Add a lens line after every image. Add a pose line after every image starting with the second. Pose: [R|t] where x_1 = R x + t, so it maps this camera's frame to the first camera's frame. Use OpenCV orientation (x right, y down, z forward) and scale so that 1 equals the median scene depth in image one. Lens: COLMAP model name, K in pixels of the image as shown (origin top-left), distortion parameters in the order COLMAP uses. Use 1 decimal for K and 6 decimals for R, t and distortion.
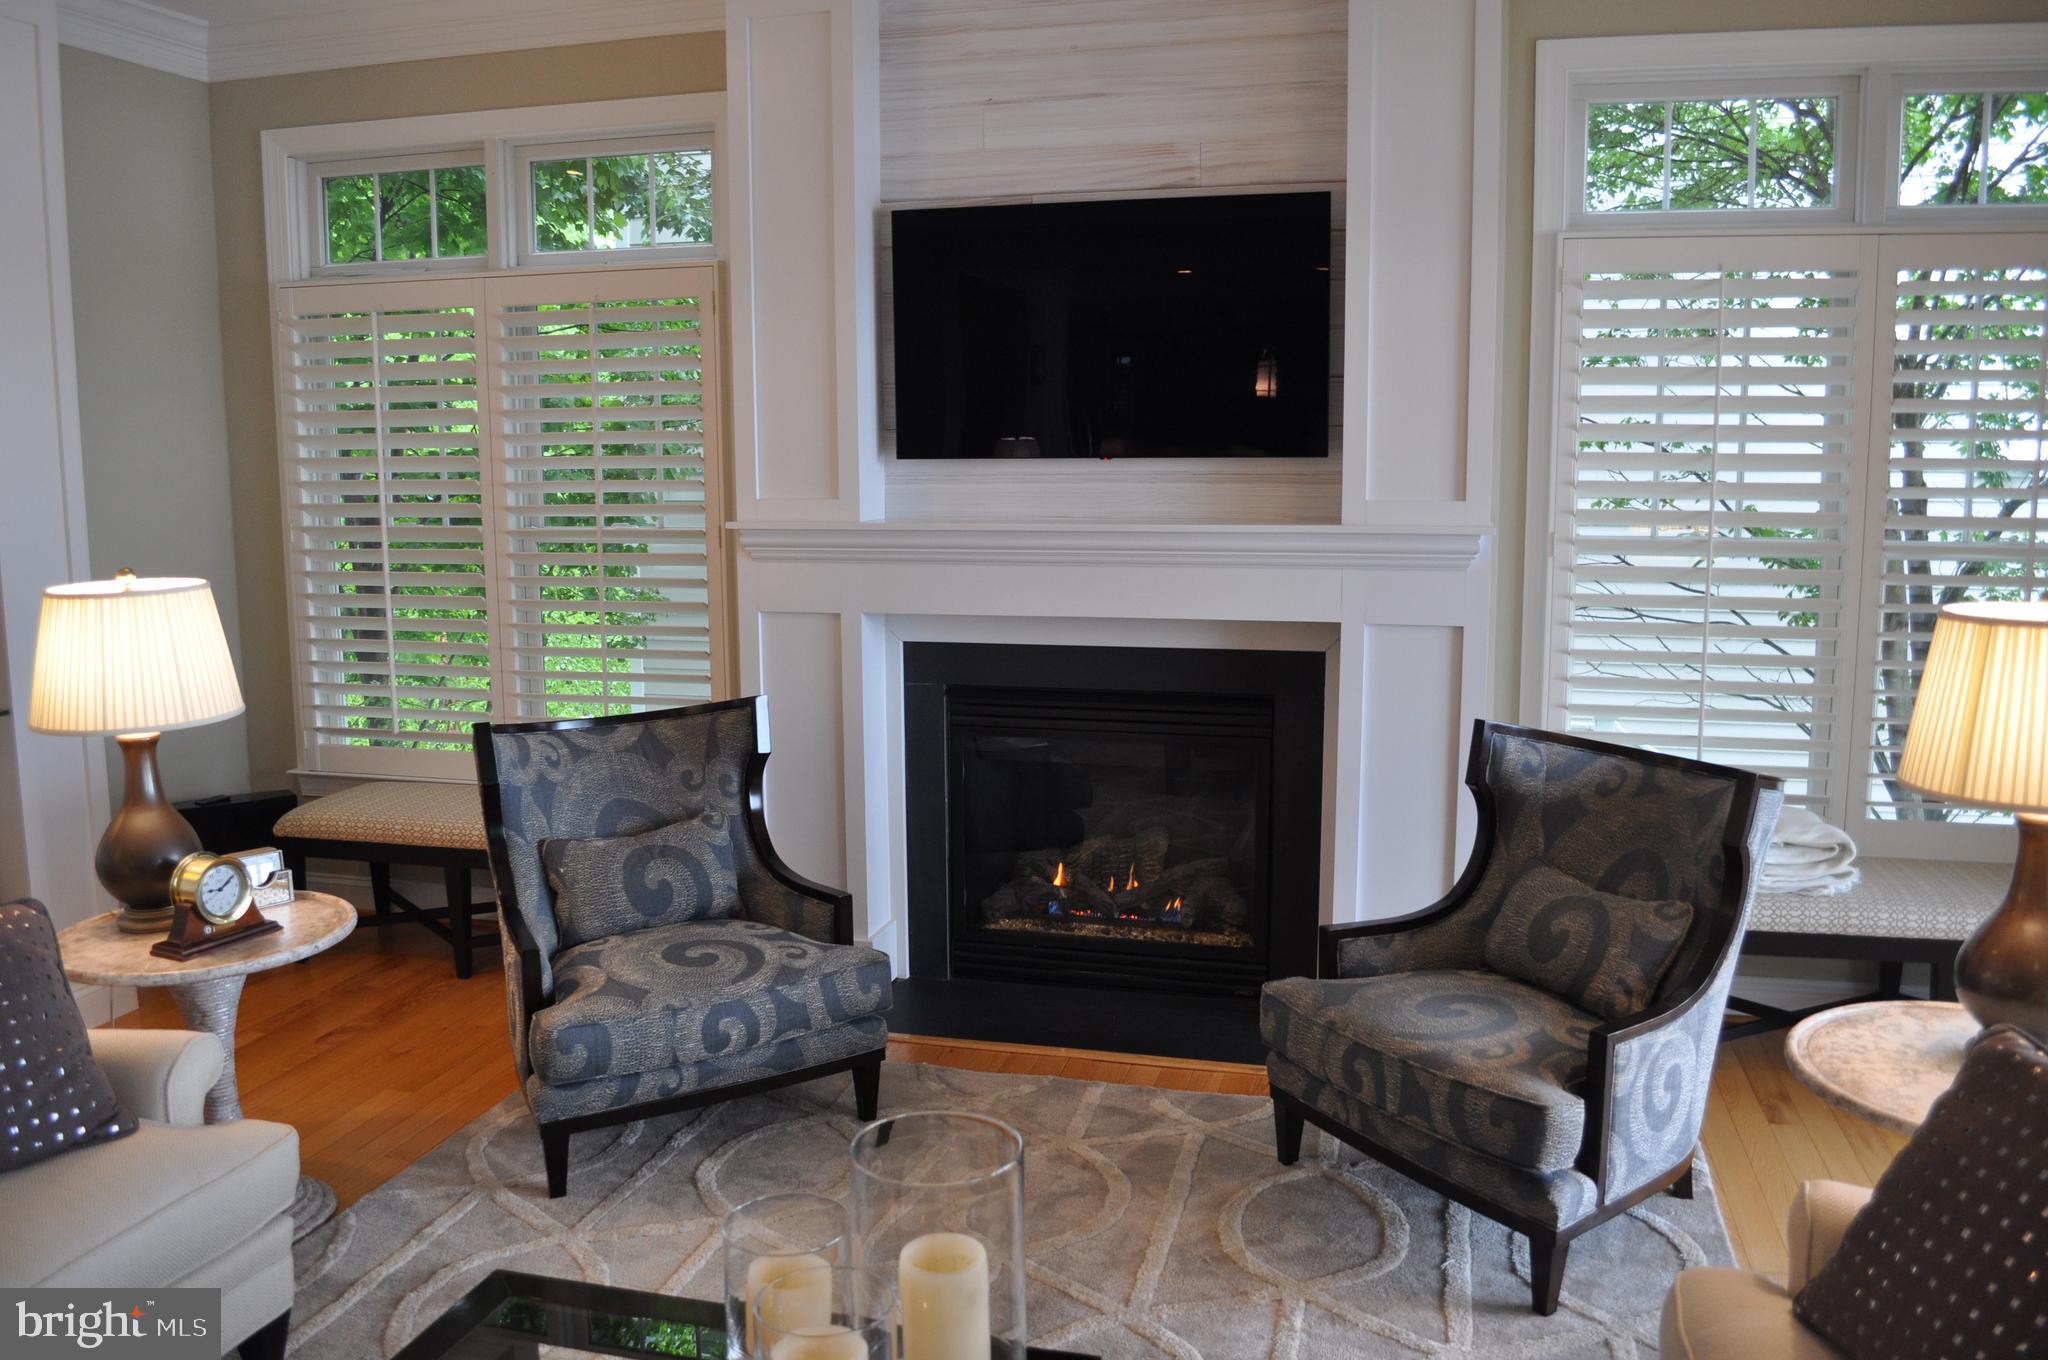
lens RADIAL K [[1610.5, 0, 1029.8], [0, 1610.5, 667.3], [0, 0, 1]] dist [-0.077891, 0.003629]
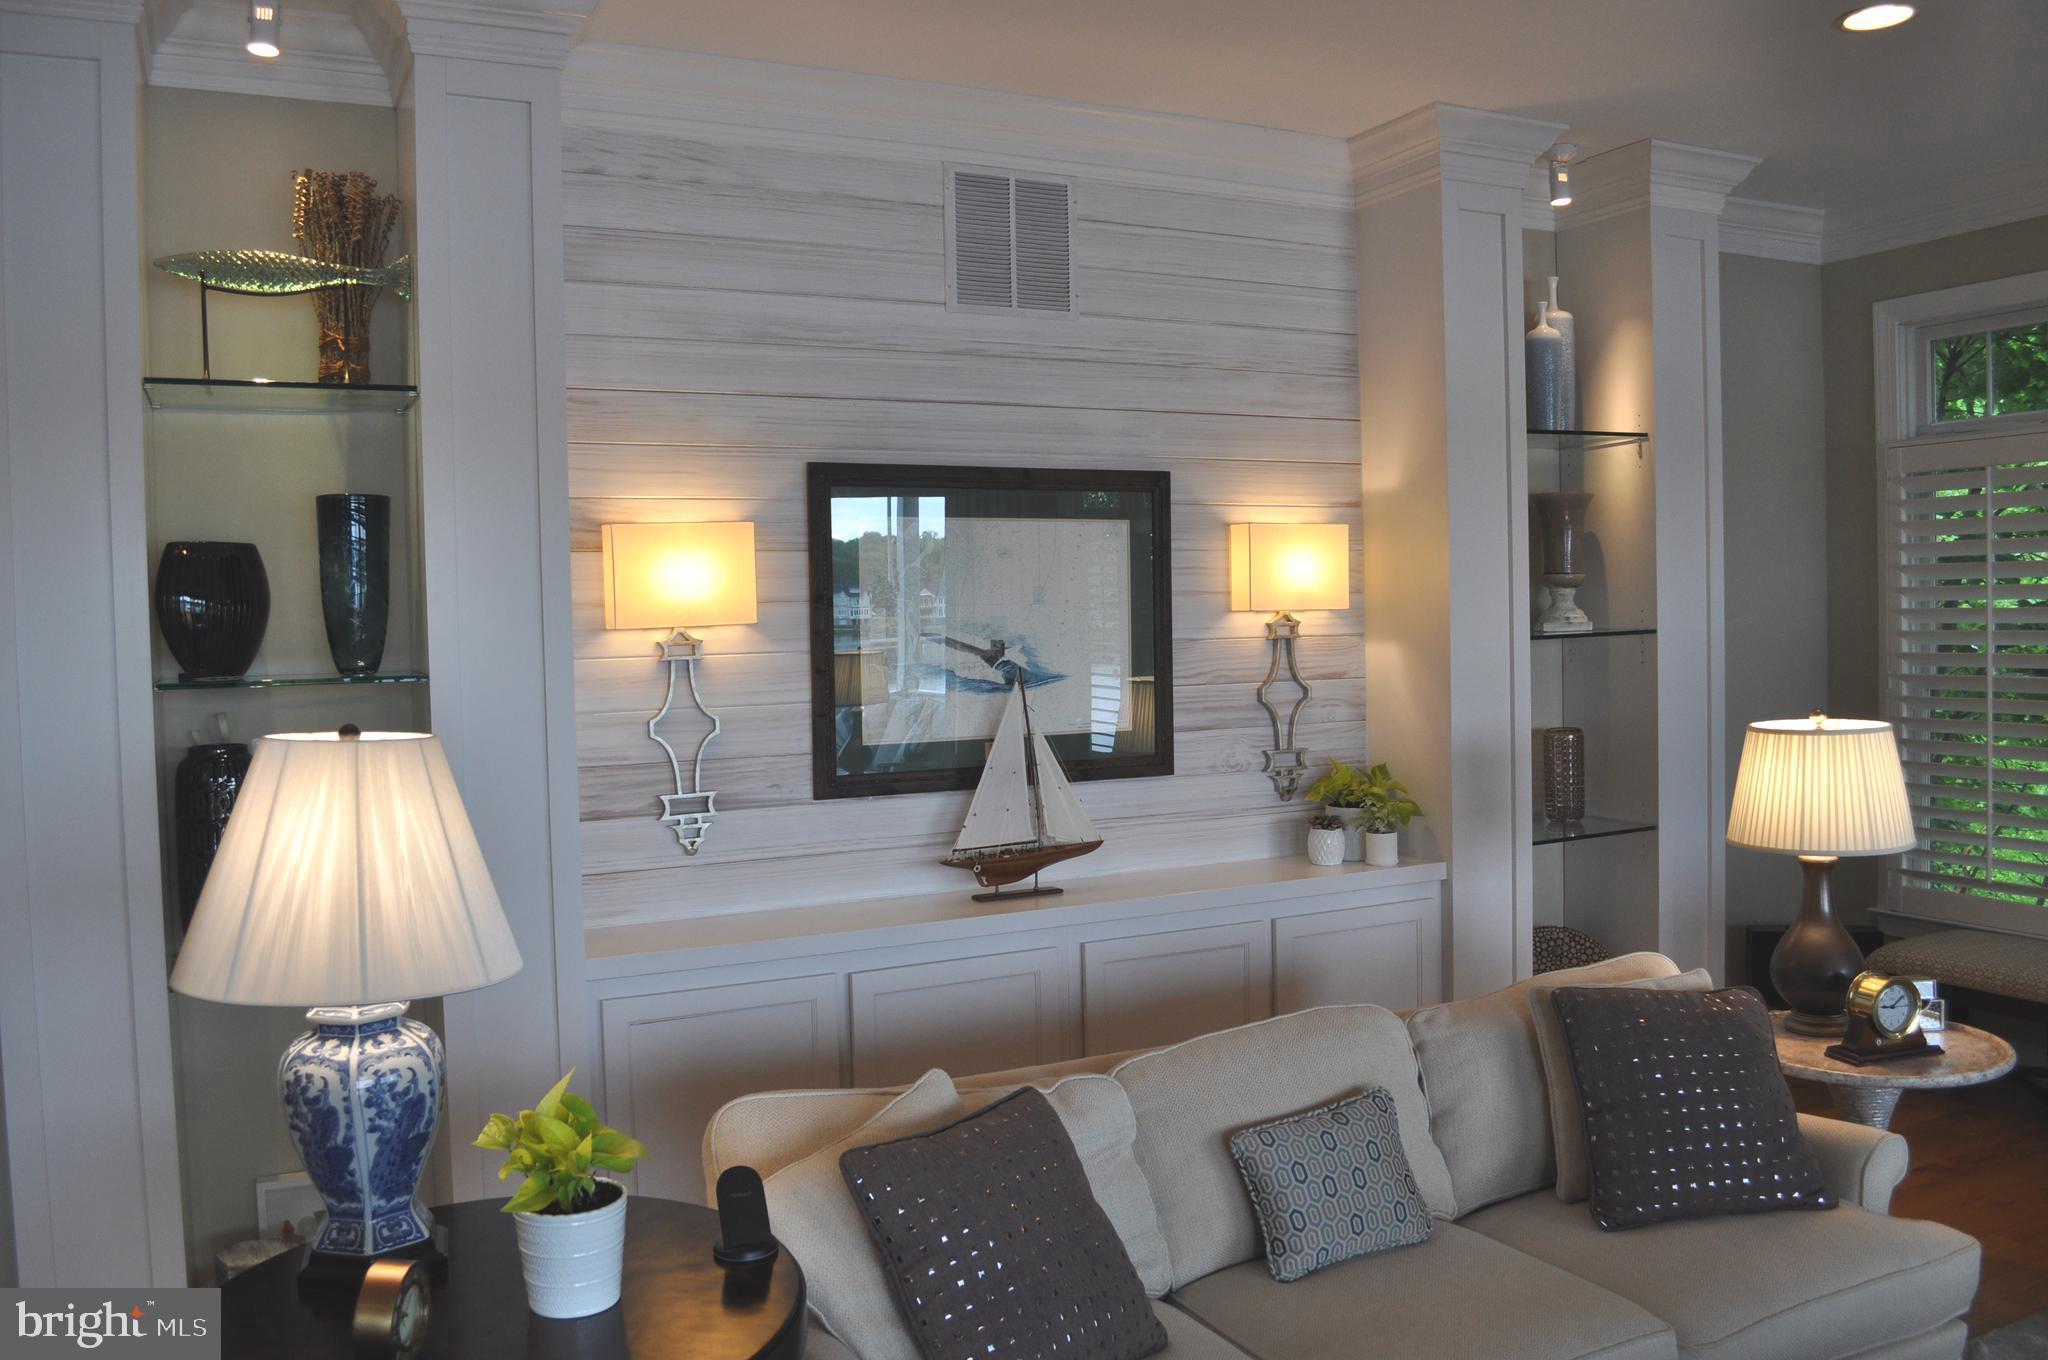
lens RADIAL K [[1610.5, 0, 1029.8], [0, 1610.5, 667.3], [0, 0, 1]] dist [-0.077891, 0.003629]
pose [[0.653746, 0.018545, -0.756487, -0.086893], [-0.086386, 0.994993, -0.050262, 0.013142], [0.751767, 0.098209, 0.652075, -0.173222]]
